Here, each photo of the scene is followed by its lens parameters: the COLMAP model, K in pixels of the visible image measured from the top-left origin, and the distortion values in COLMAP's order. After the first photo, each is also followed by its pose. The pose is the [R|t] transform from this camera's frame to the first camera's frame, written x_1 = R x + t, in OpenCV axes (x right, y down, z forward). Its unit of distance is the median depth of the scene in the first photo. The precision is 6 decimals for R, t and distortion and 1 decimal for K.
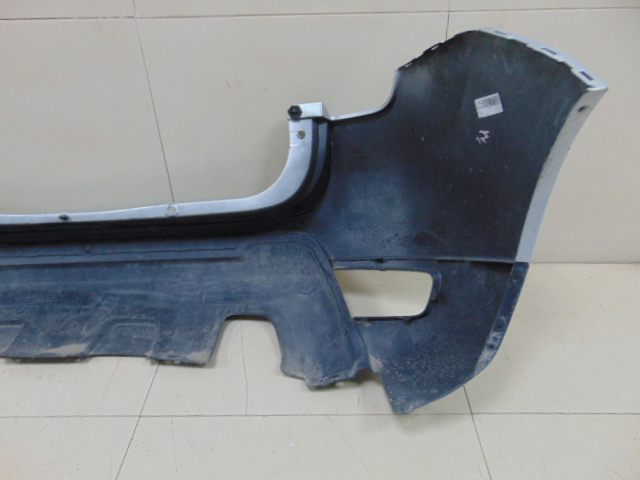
lens RADIAL K [[469.5, 0, 320.1], [0, 469.5, 240.5], [0, 0, 1]] dist [0.010247, 0.009219]
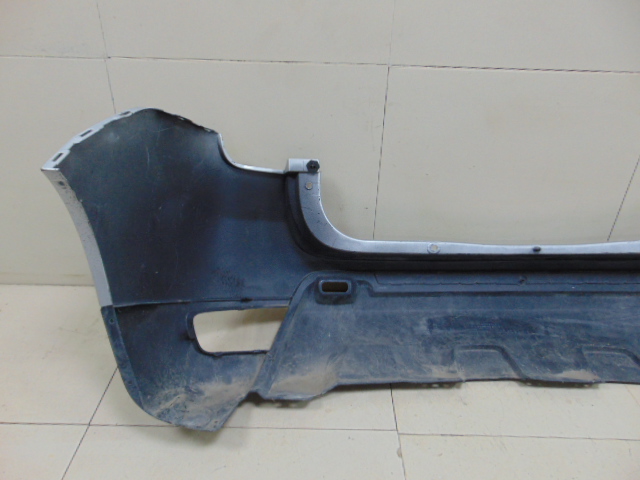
lens RADIAL K [[469.5, 0, 319.7], [0, 469.5, 239.6], [0, 0, 1]] dist [0.010247, 0.009219]
pose [[0.999237, 0.033327, 0.020356, -0.981558], [-0.032086, 0.997769, -0.058538, 0.006700], [-0.022261, 0.057841, 0.998078, -0.055046]]
